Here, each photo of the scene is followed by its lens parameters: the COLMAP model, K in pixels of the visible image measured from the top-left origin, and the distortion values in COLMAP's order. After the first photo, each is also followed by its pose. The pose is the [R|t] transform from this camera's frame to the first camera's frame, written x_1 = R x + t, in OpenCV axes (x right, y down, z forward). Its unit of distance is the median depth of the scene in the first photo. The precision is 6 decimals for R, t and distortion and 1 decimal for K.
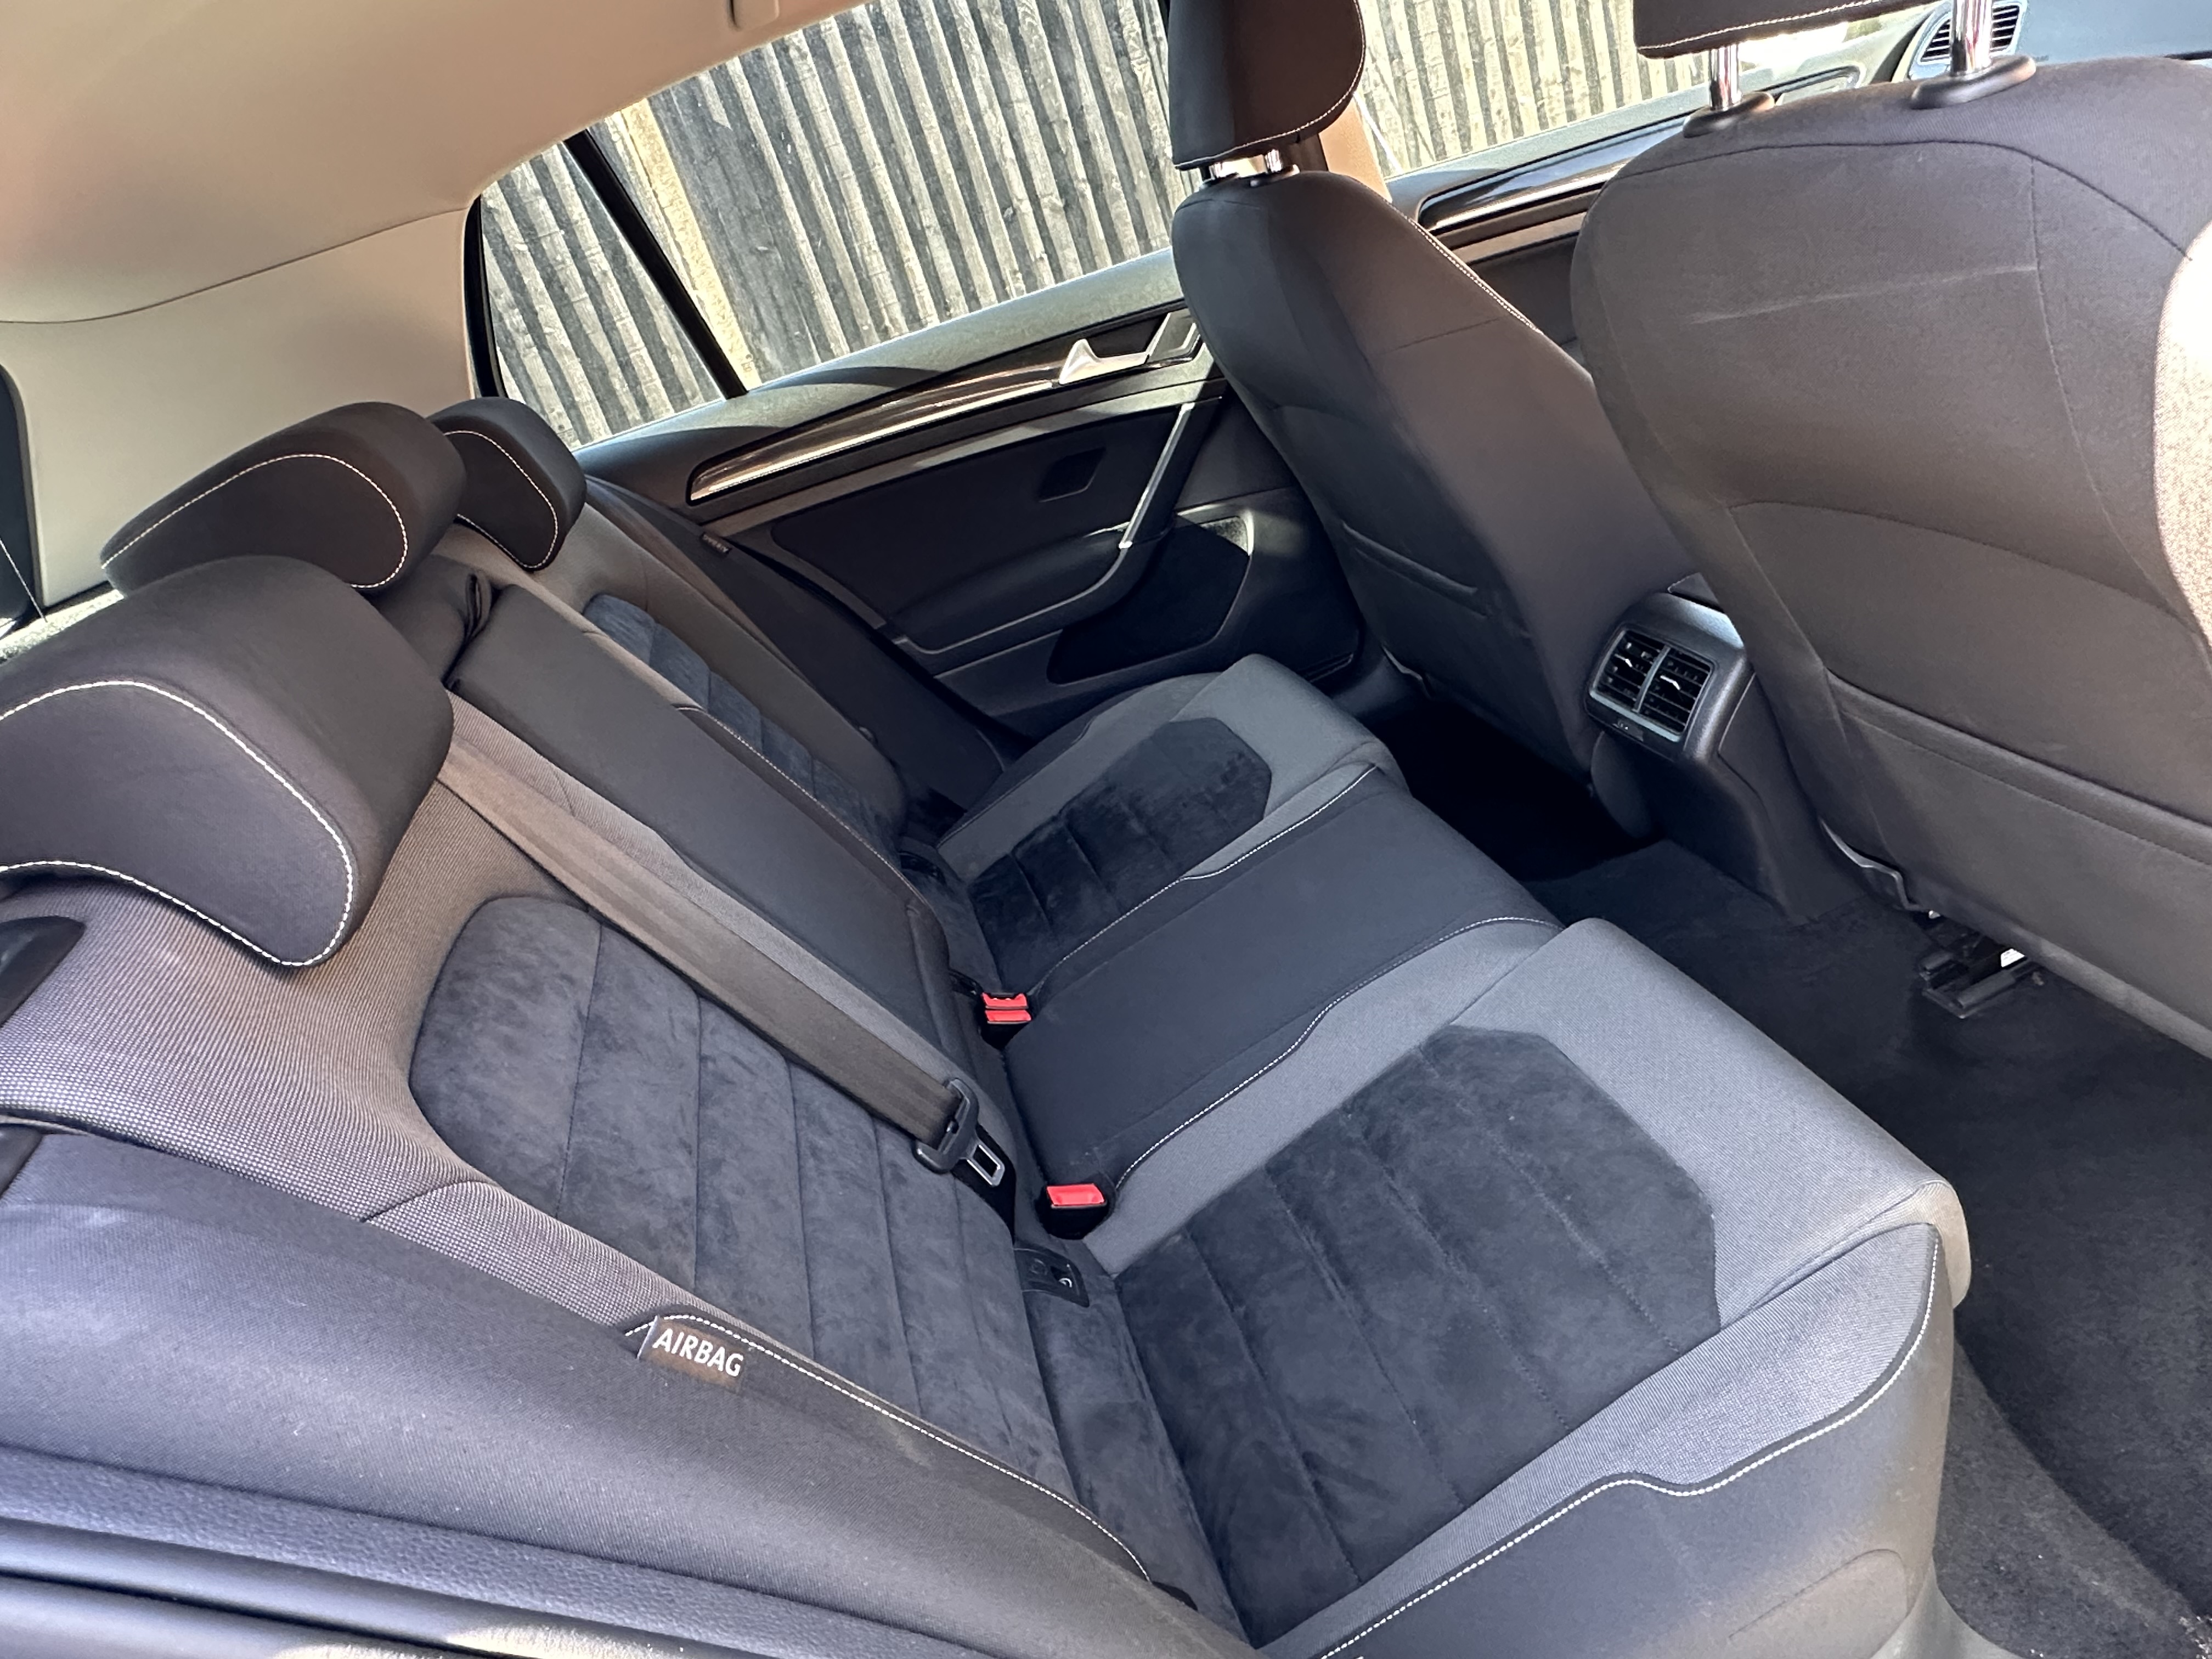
lens RADIAL K [[1346.6, 0, 1110.7], [0, 1346.6, 853.2], [0, 0, 1]] dist [-0.008096, 0.005348]
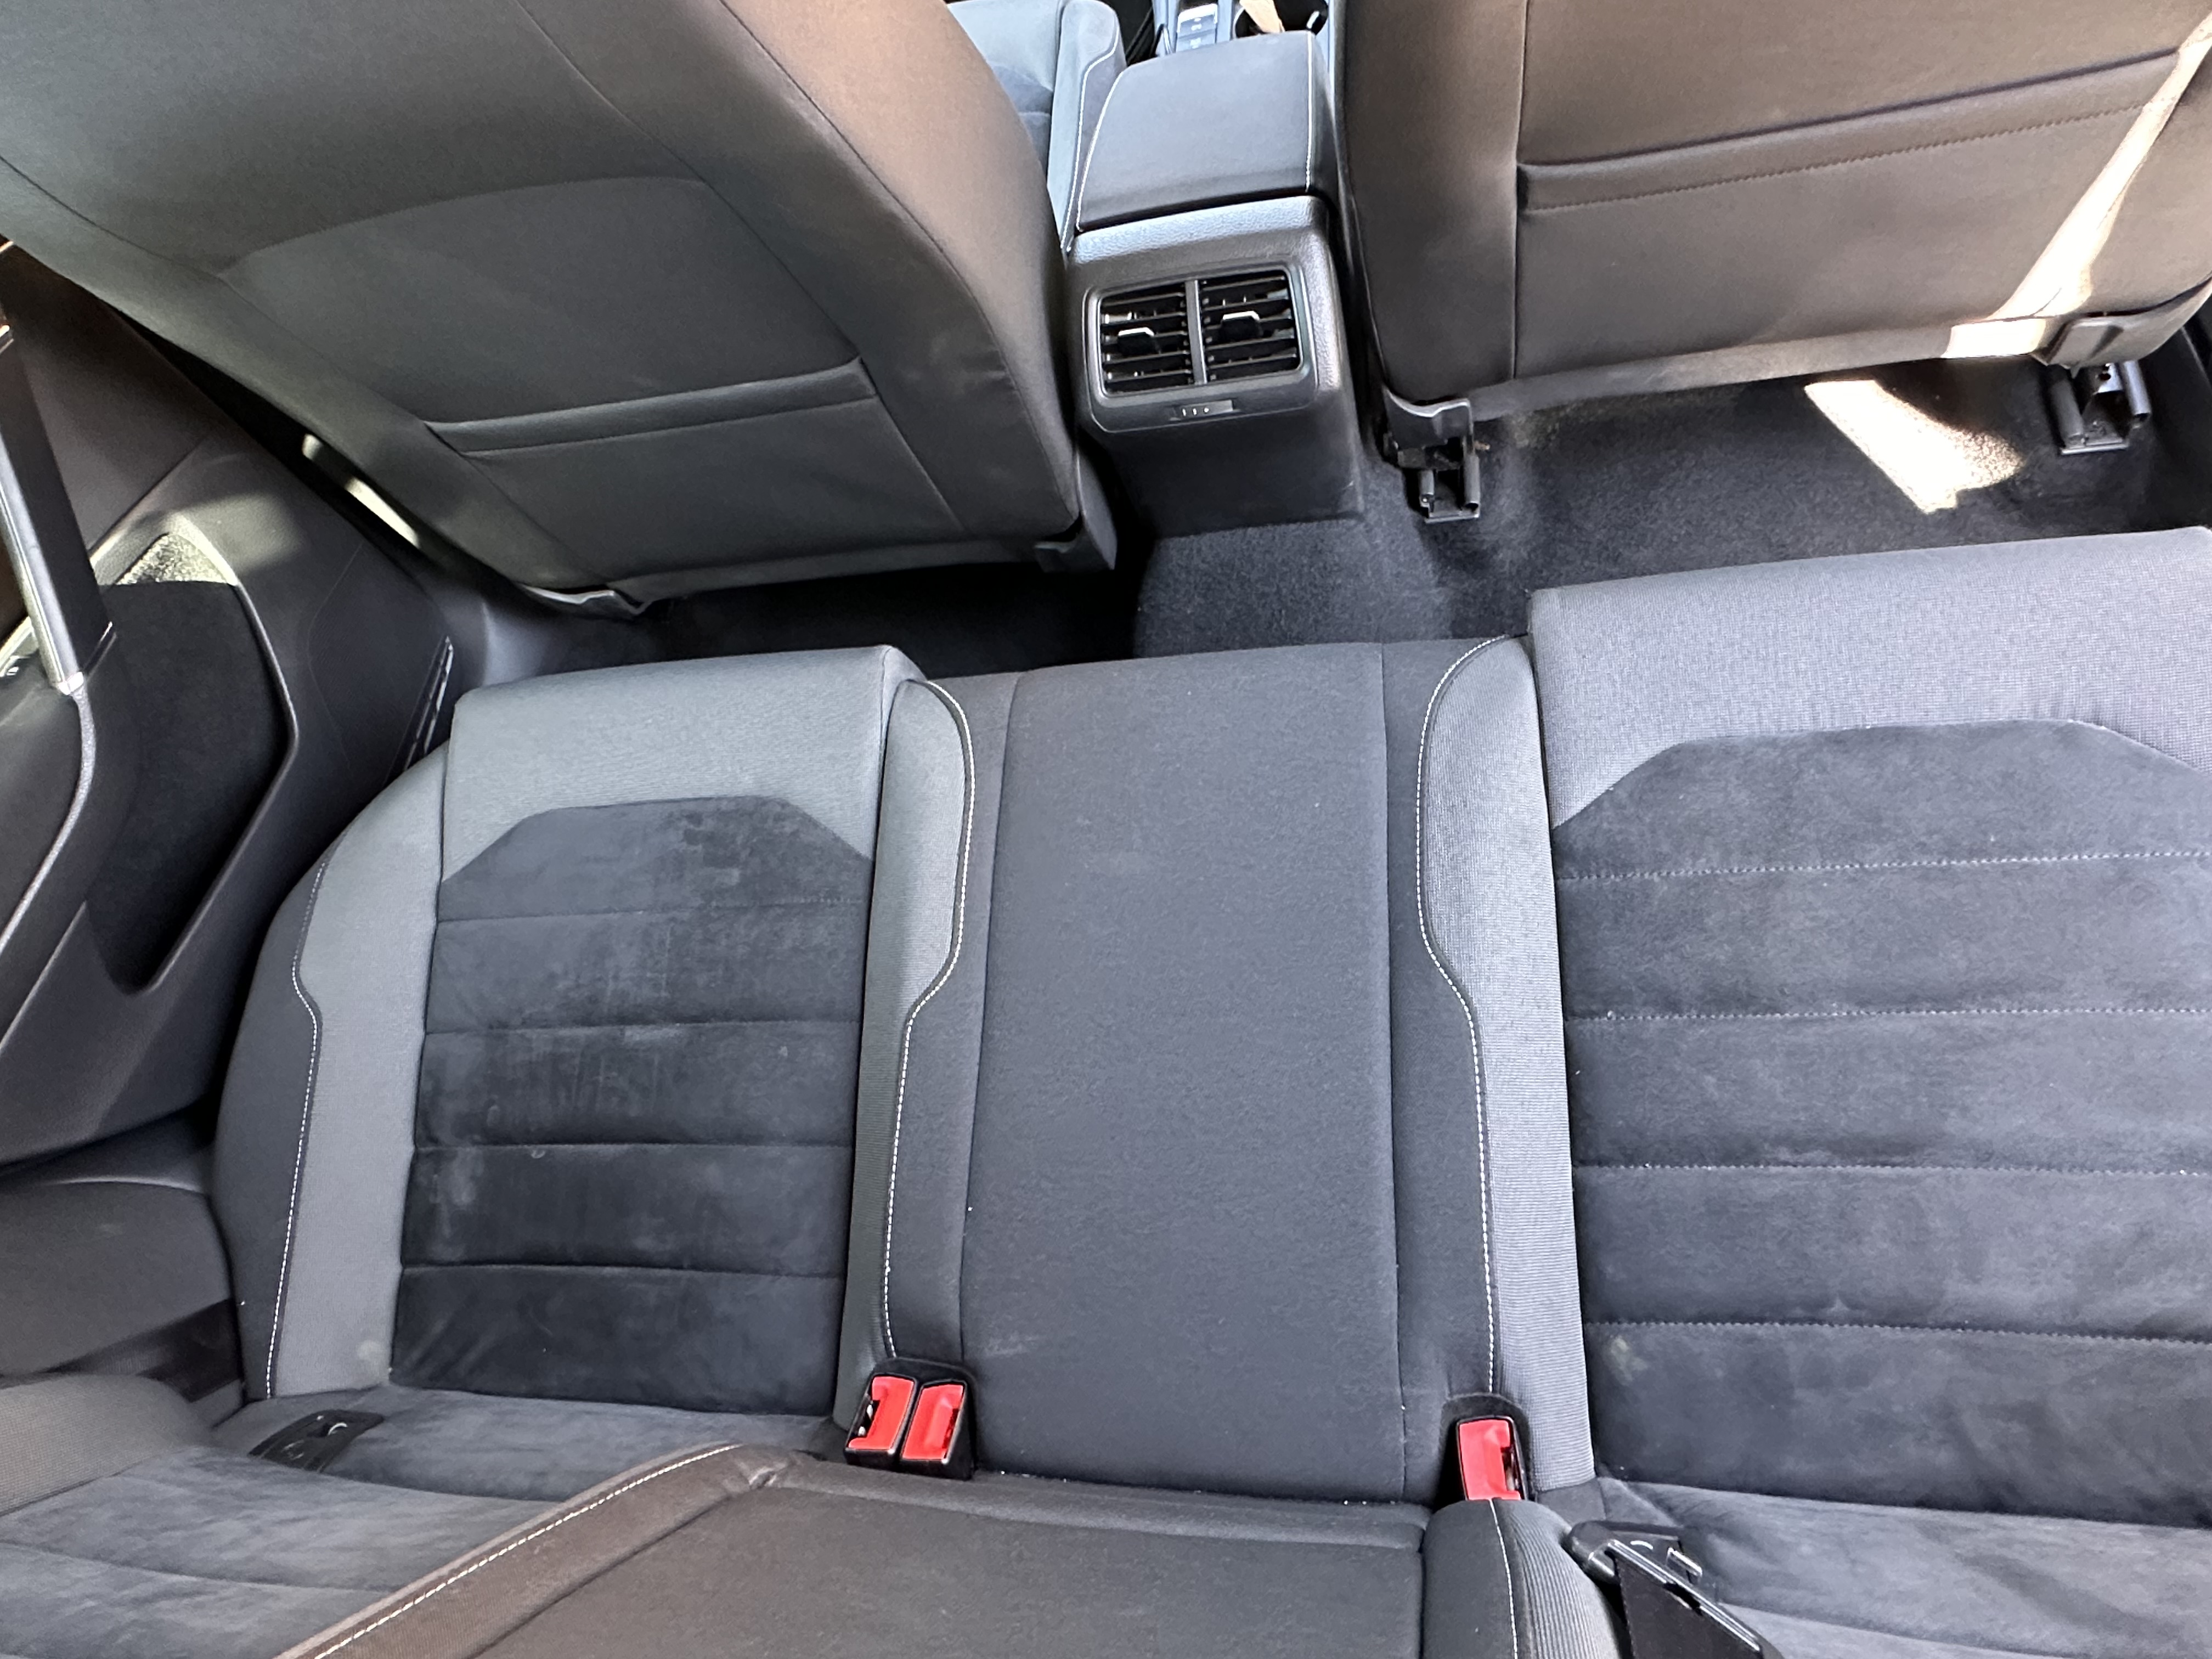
lens RADIAL K [[1346.6, 0, 1094.7], [0, 1346.6, 856.2], [0, 0, 1]] dist [-0.008096, 0.005348]
pose [[0.412479, -0.652224, 0.635975, -0.318603], [0.563175, 0.731310, 0.384733, -0.279069], [-0.716027, 0.199471, 0.668967, 0.729051]]
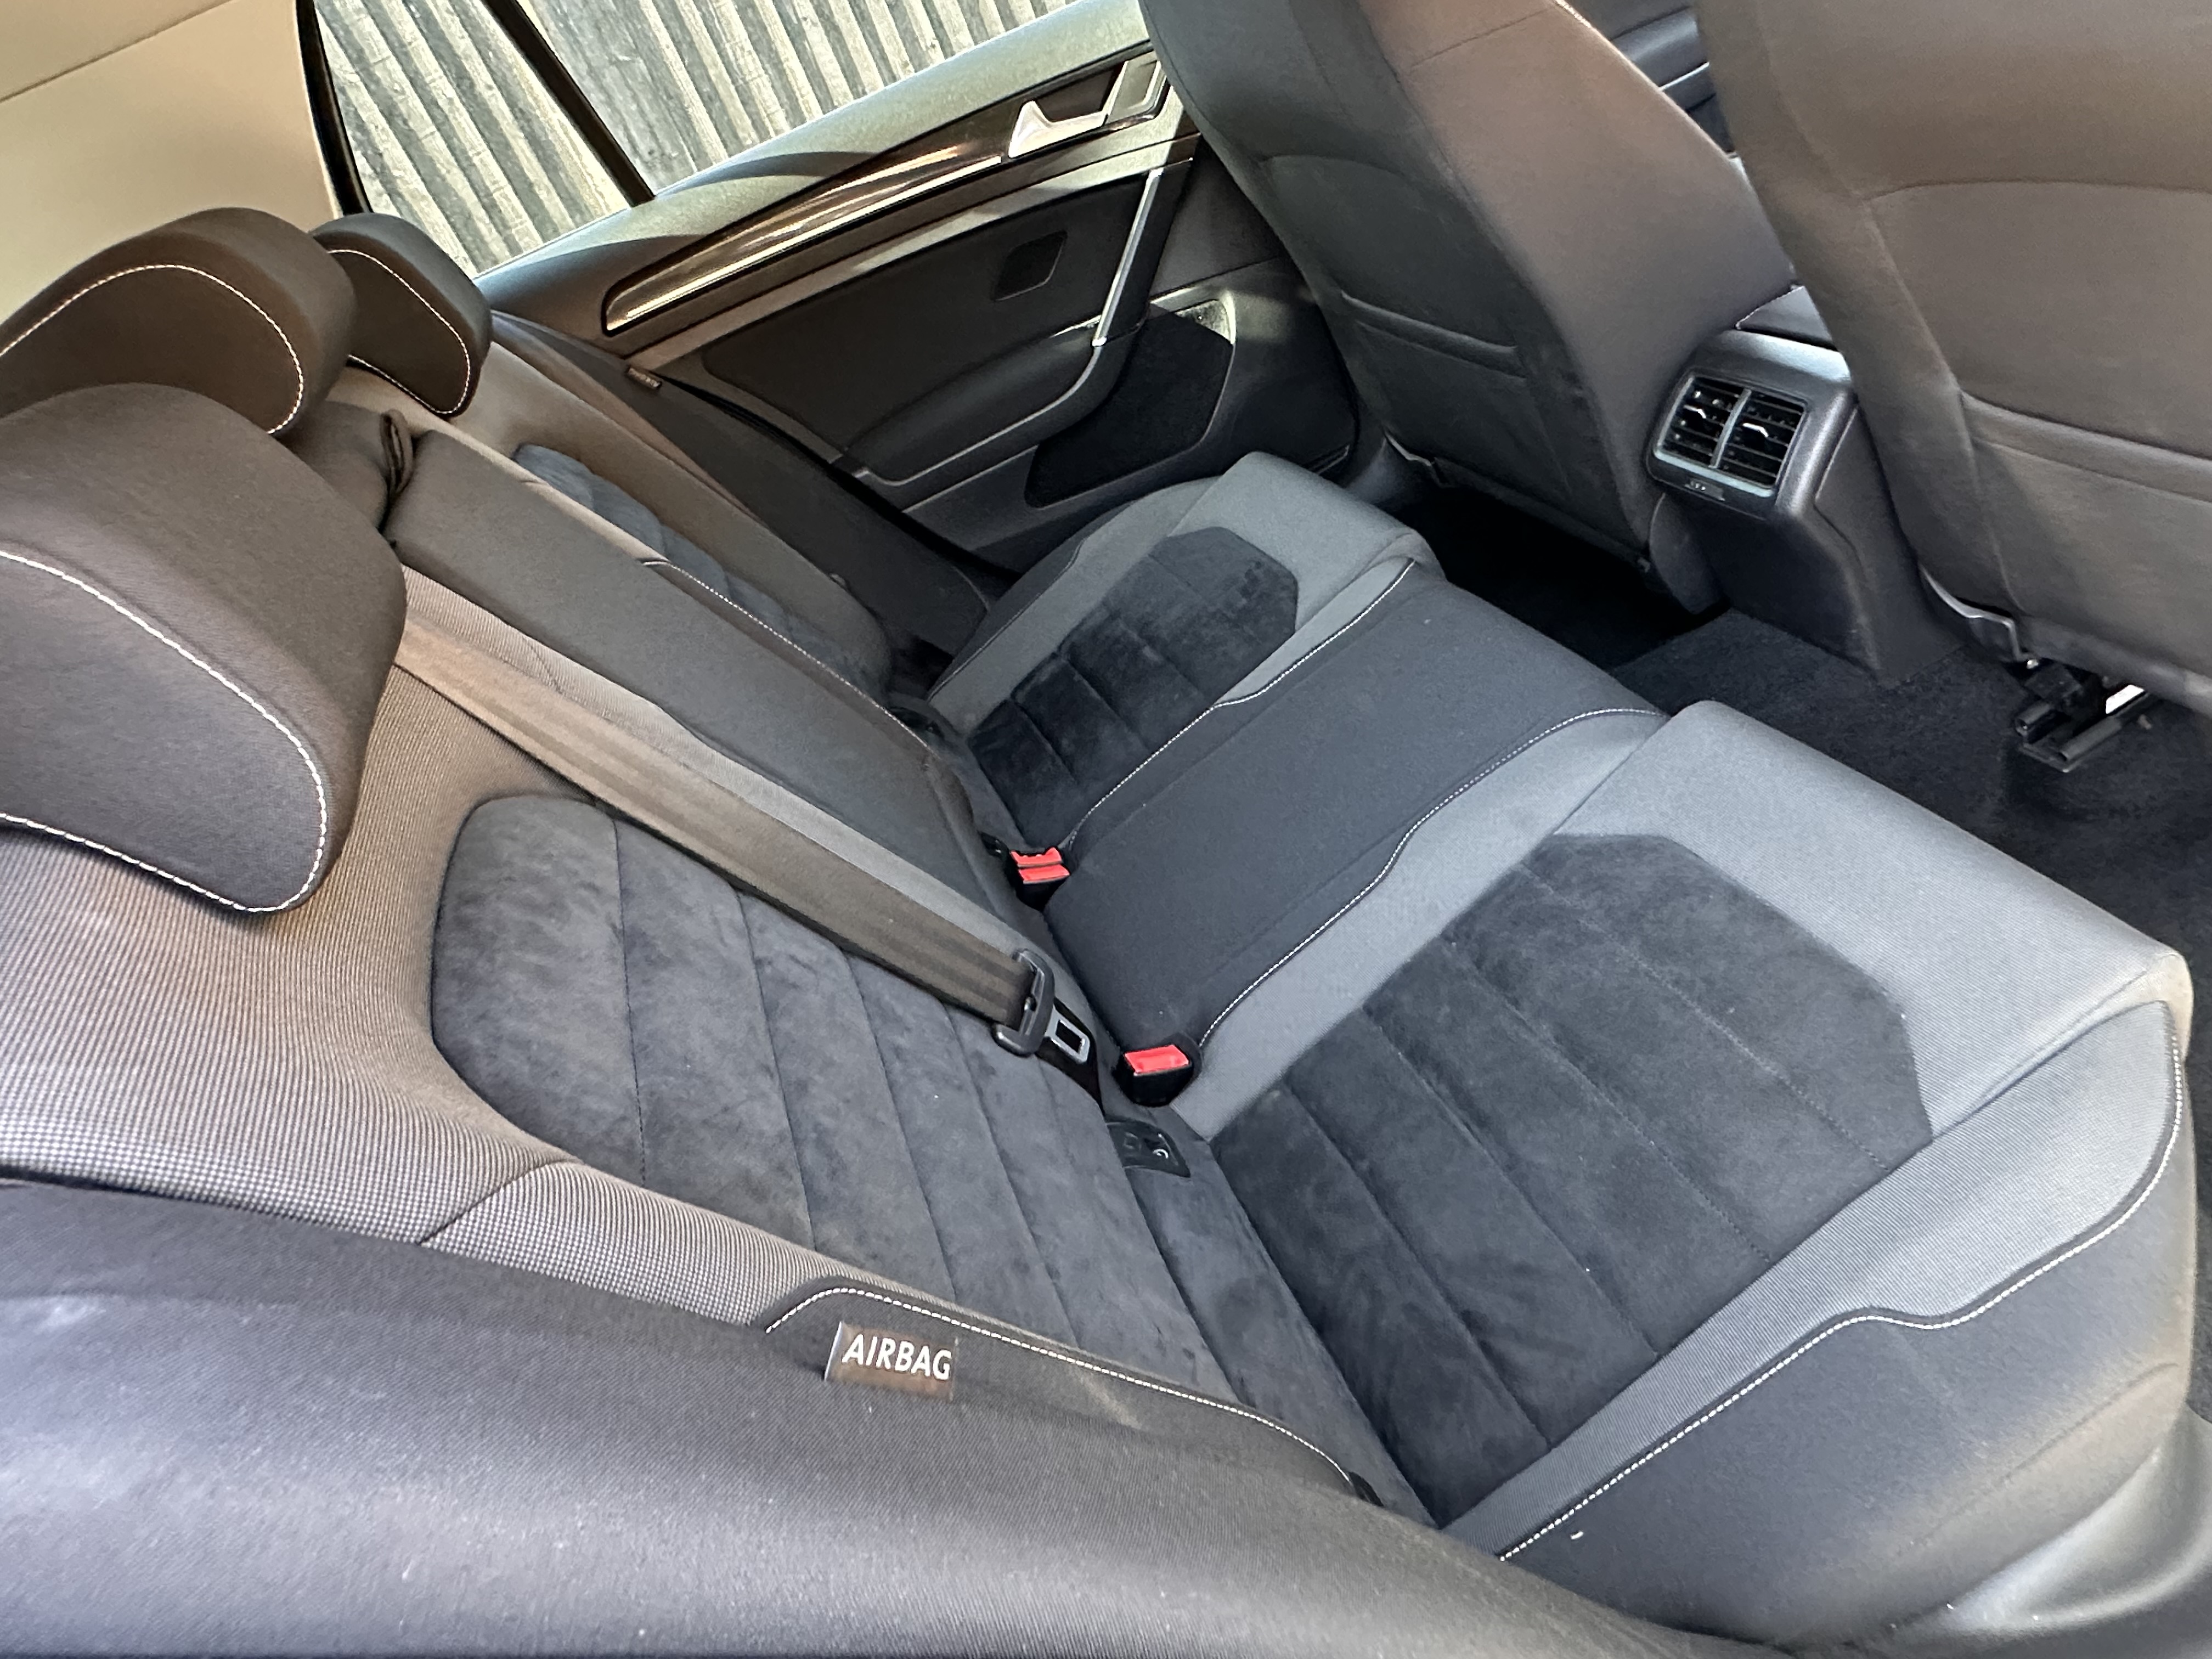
lens RADIAL K [[1346.6, 0, 1110.8], [0, 1346.6, 861.2], [0, 0, 1]] dist [-0.008096, 0.005348]
pose [[0.994220, -0.102096, 0.033212, -0.079546], [0.097238, 0.987435, 0.124566, 0.003494], [-0.045513, -0.120616, 0.991655, 0.116984]]
